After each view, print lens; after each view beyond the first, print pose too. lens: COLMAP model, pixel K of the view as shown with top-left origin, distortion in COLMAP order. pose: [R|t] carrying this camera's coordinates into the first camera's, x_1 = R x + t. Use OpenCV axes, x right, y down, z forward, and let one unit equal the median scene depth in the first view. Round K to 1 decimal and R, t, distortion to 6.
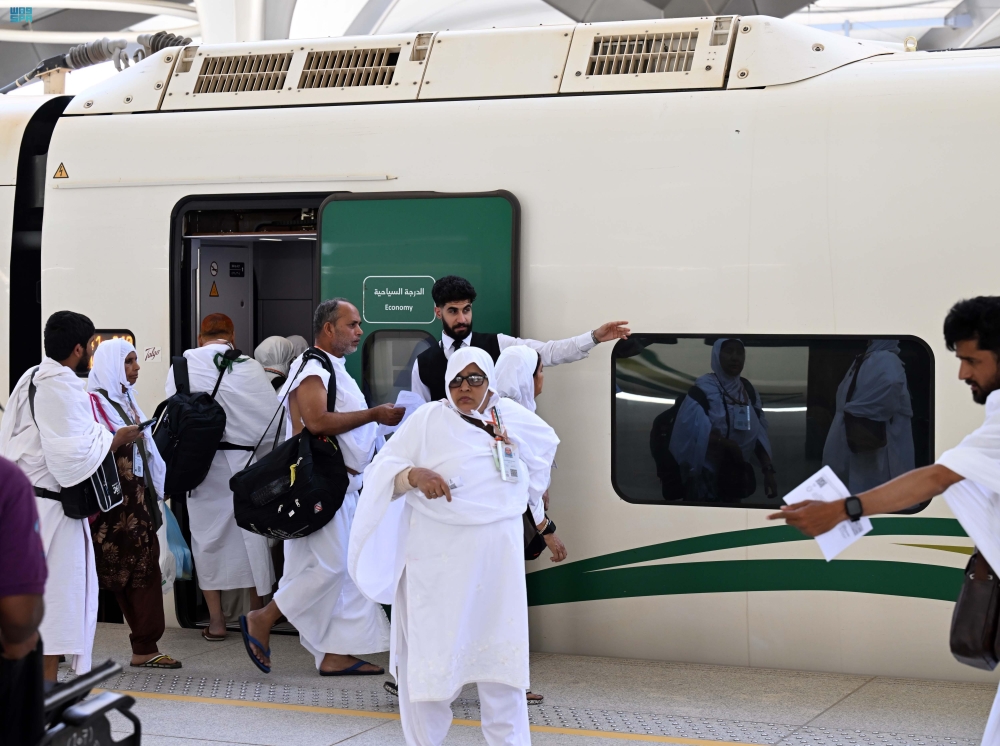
lens RADIAL K [[2042.0, 0, 500.0], [0, 2042.0, 373.2], [0, 0, 1]] dist [-0.087503, 0.000000]
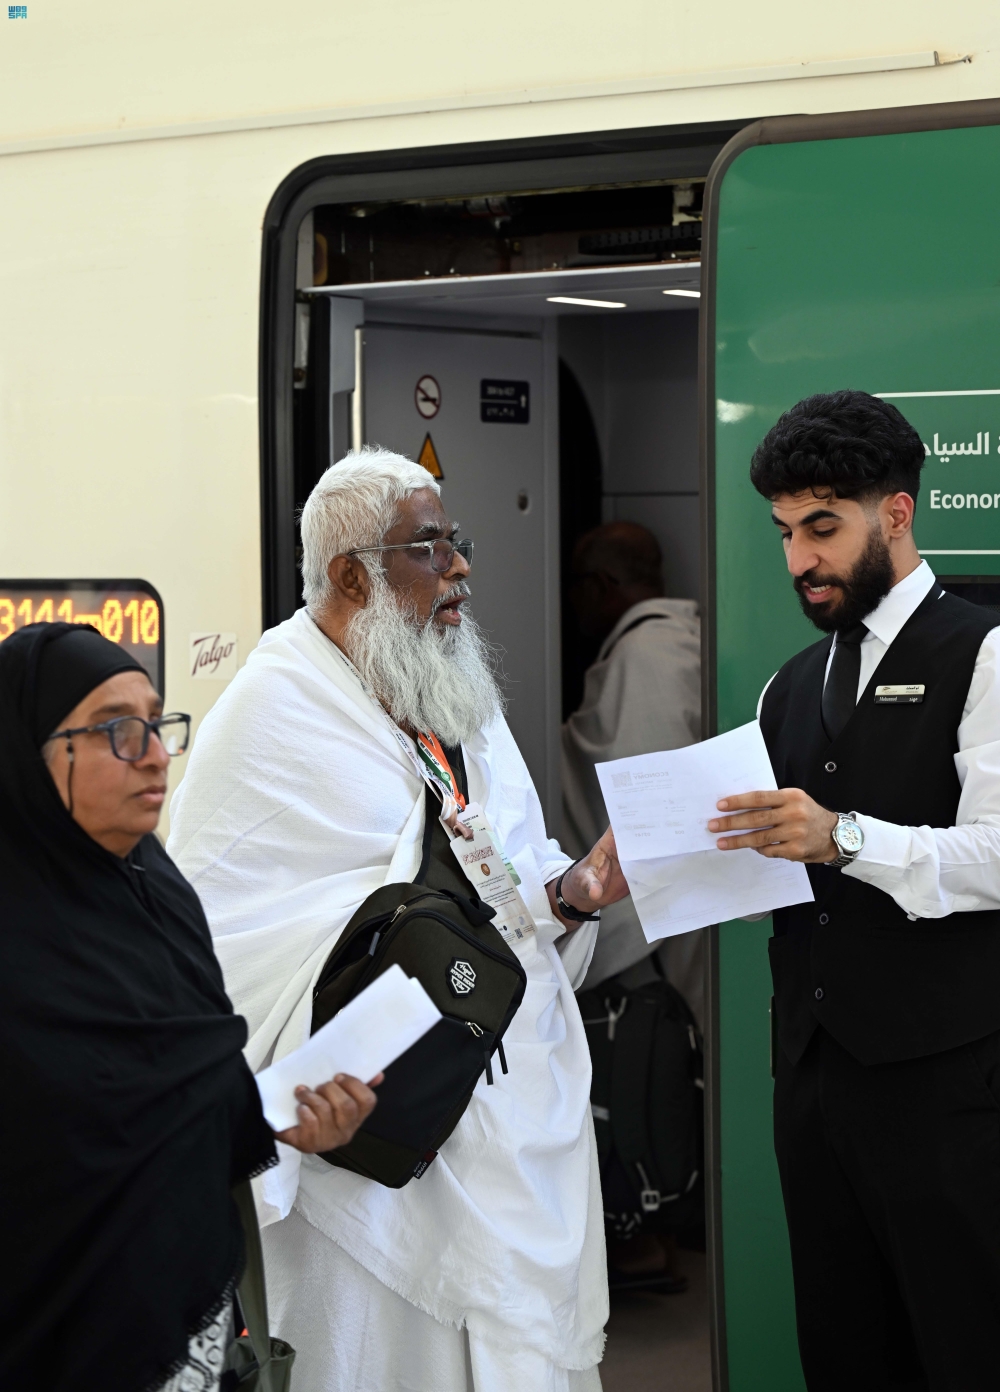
lens RADIAL K [[3337.2, 0, 499.4], [0, 3337.2, 694.6], [0, 0, 1]] dist [-0.089795, 0.000000]
pose [[0.978385, 0.001369, -0.206788, -0.016707], [0.000905, 0.999940, 0.010904, -0.008815], [0.206790, -0.010856, 0.978325, 0.488675]]
